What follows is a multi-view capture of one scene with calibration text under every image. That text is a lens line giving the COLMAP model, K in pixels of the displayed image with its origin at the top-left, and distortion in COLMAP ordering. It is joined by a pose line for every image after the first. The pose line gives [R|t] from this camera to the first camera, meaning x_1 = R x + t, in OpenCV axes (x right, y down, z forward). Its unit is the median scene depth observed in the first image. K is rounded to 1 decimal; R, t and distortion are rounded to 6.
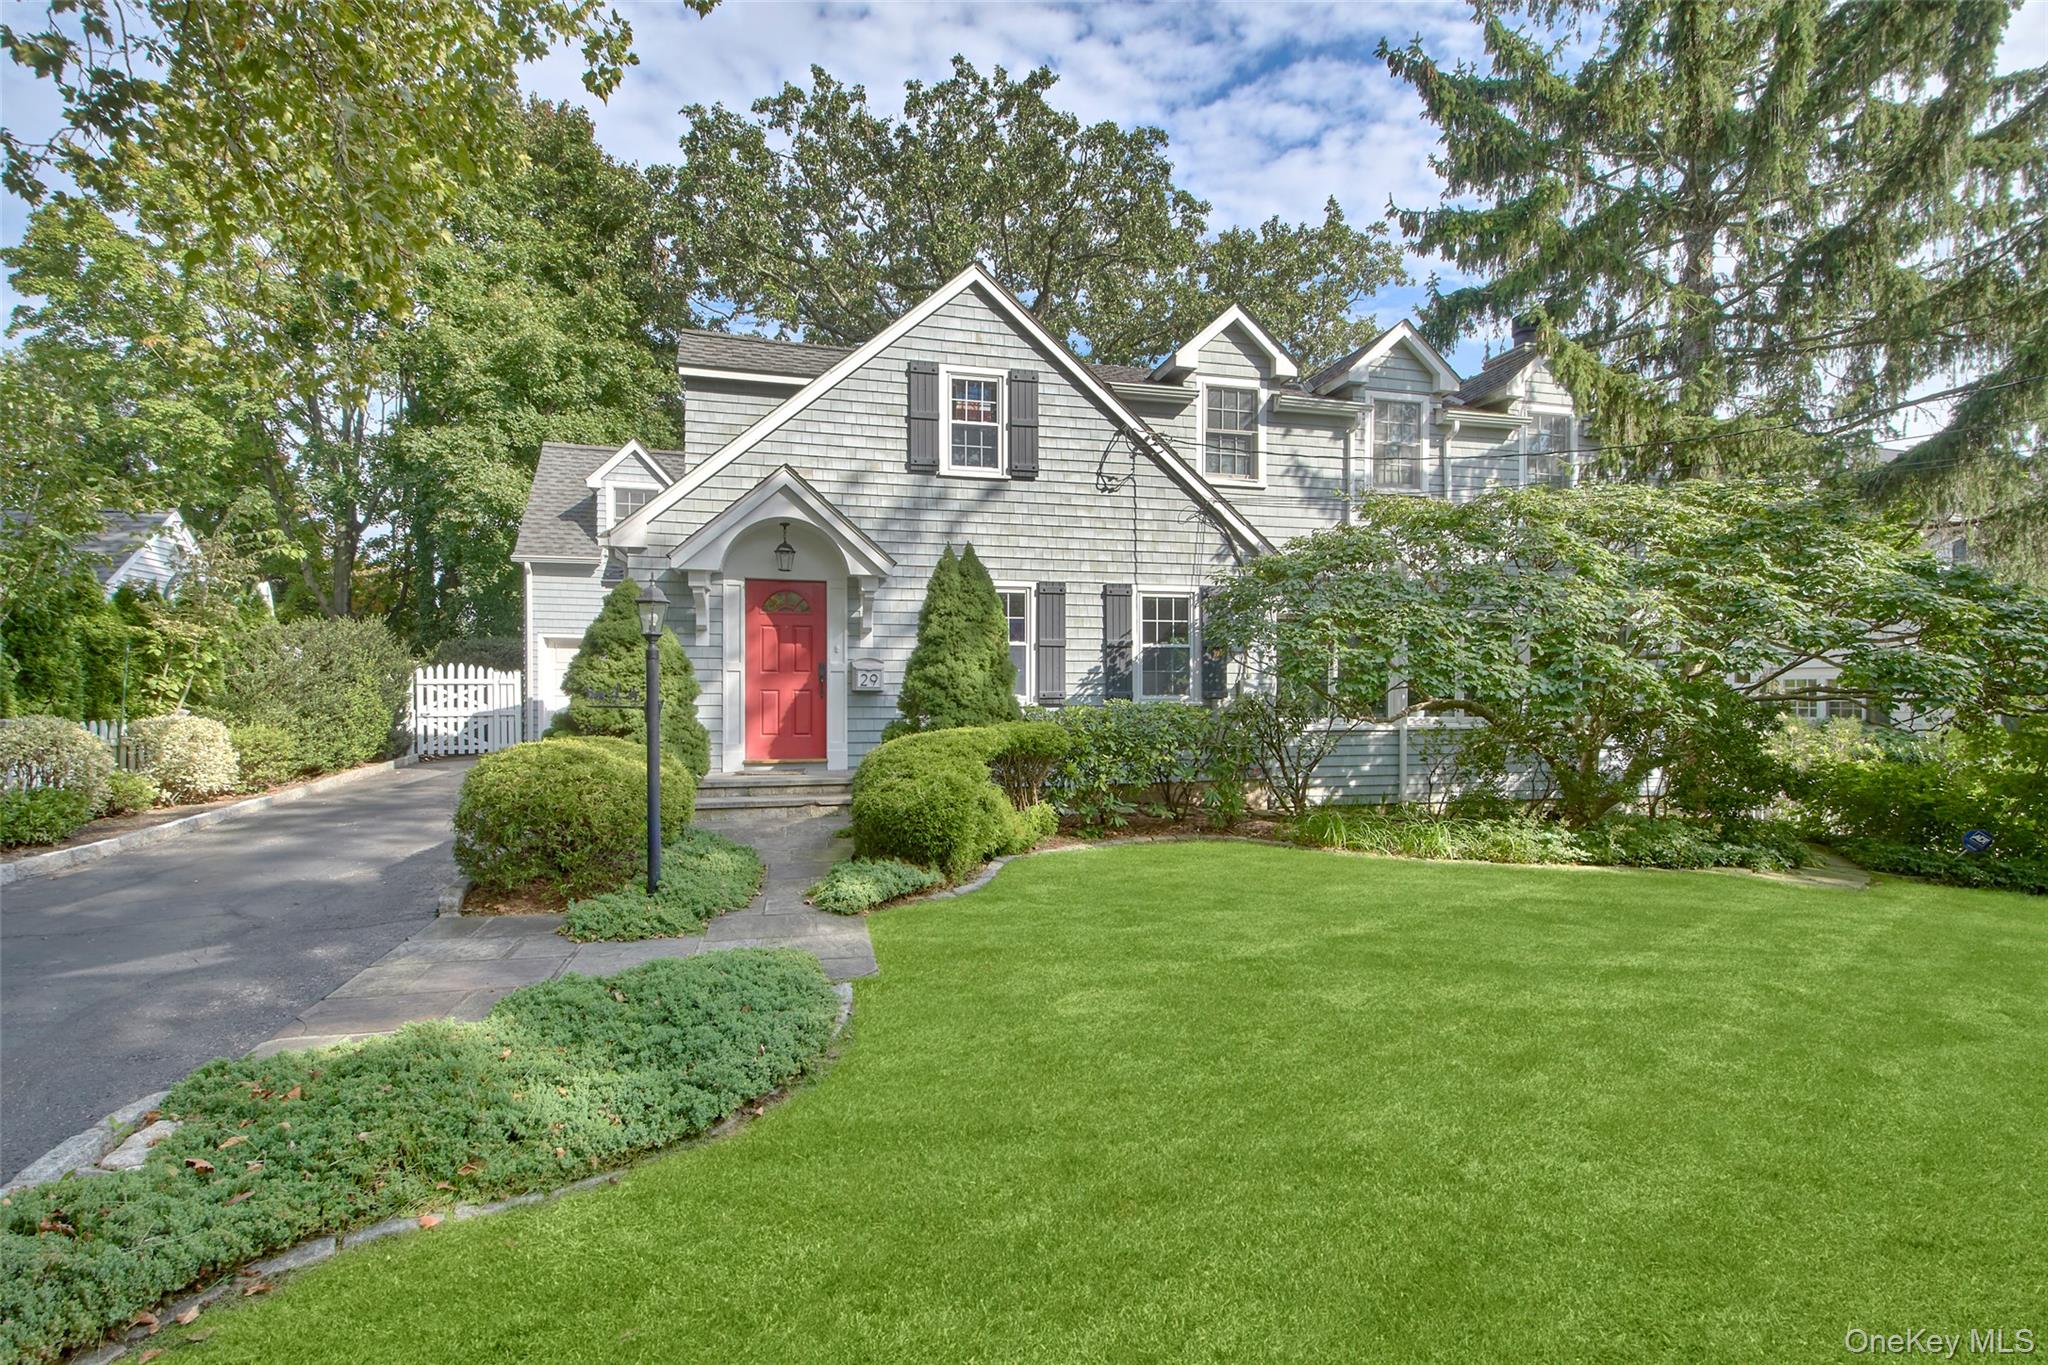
lens RADIAL K [[914.2, 0, 1027.6], [0, 914.2, 678.6], [0, 0, 1]] dist [0.016625, -0.004706]
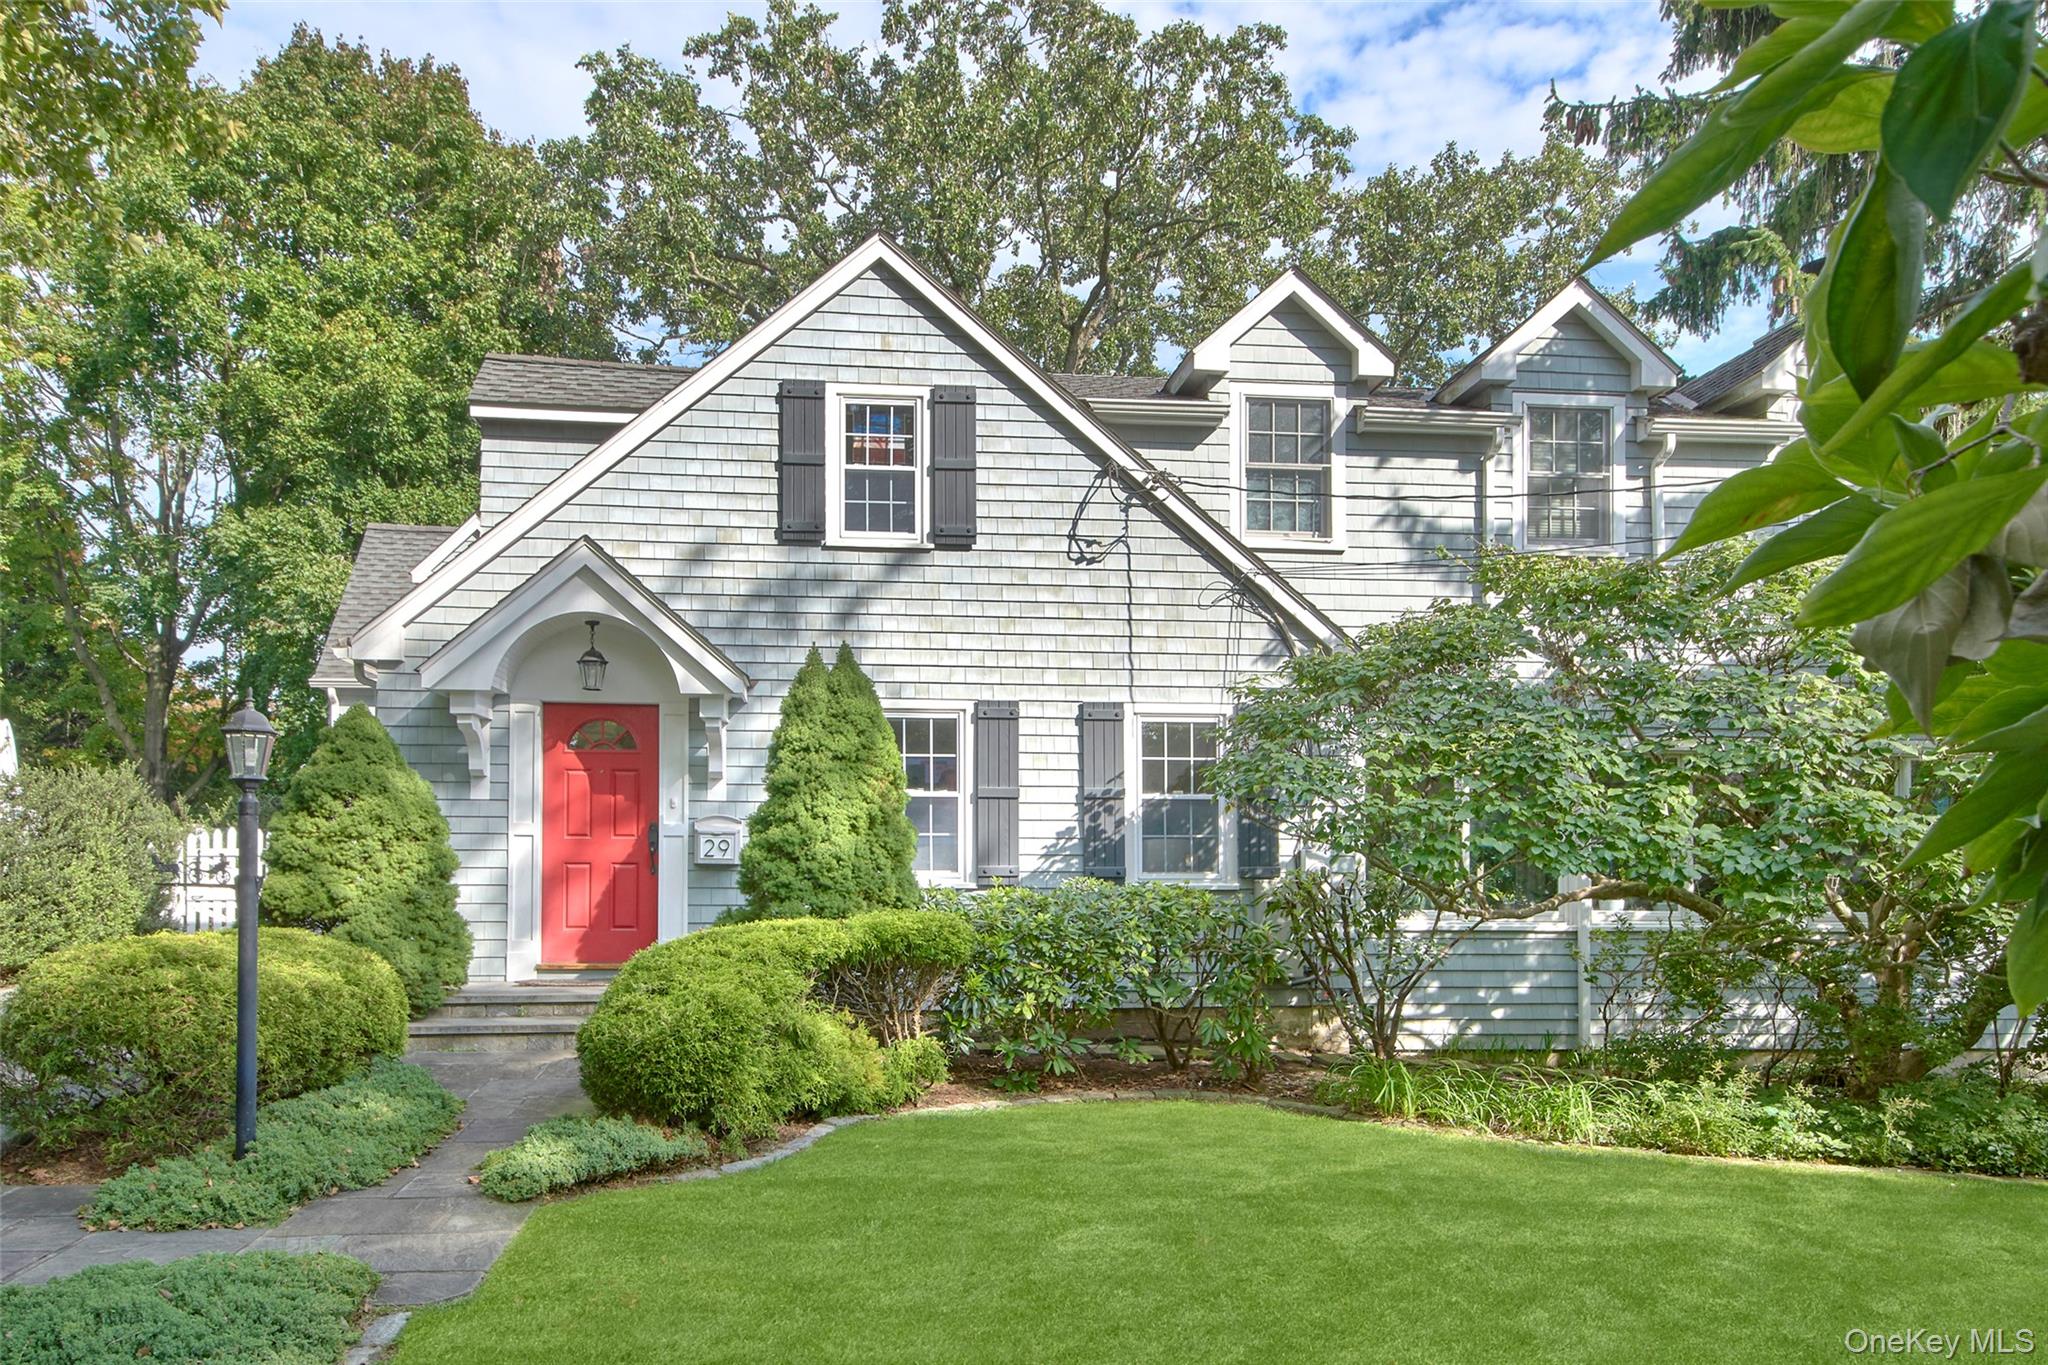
lens RADIAL K [[1316.0, 0, 968.1], [0, 1316.0, 814.9], [0, 0, 1]] dist [0.022830, 0.010686]
pose [[0.989072, -0.002465, -0.147415, 0.141894], [-0.001501, 0.999640, -0.026787, 0.002406], [0.147428, 0.026716, 0.988712, 0.052656]]
